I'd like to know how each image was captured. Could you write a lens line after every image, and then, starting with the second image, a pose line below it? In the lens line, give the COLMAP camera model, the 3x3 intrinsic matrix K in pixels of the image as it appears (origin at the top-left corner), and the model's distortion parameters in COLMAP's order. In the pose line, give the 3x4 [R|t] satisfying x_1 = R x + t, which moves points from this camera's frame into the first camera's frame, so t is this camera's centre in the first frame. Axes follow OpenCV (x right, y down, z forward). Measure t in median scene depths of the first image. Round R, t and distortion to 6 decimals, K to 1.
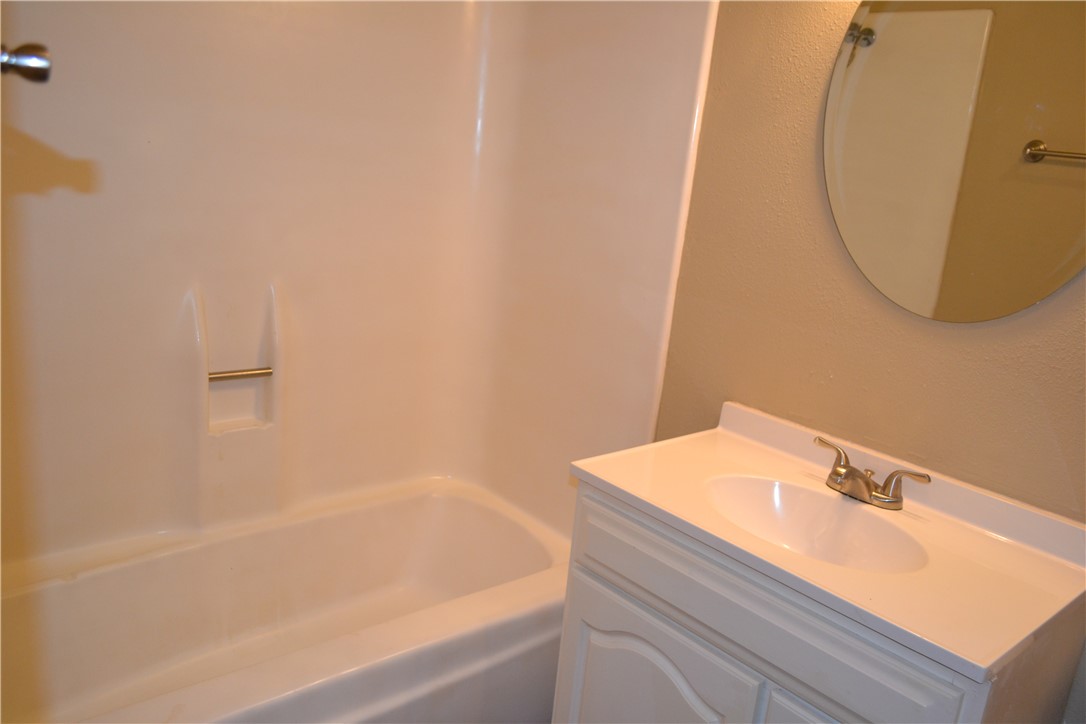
lens RADIAL K [[859.4, 0, 545.4], [0, 859.4, 367.4], [0, 0, 1]] dist [-0.014957, 0.002899]
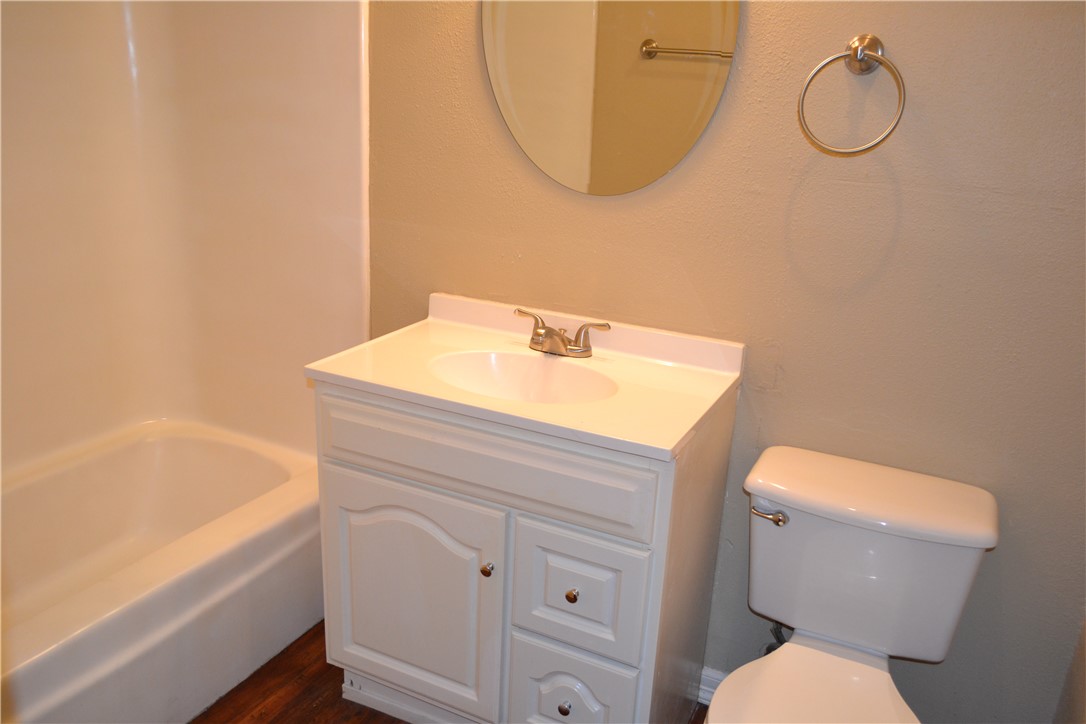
lens RADIAL K [[859.4, 0, 545.4], [0, 859.4, 367.4], [0, 0, 1]] dist [-0.014957, 0.002899]
pose [[0.921341, -0.172176, 0.348548, -0.067497], [0.139601, 0.983305, 0.116719, 0.030056], [-0.362826, -0.058880, 0.929995, -0.101051]]
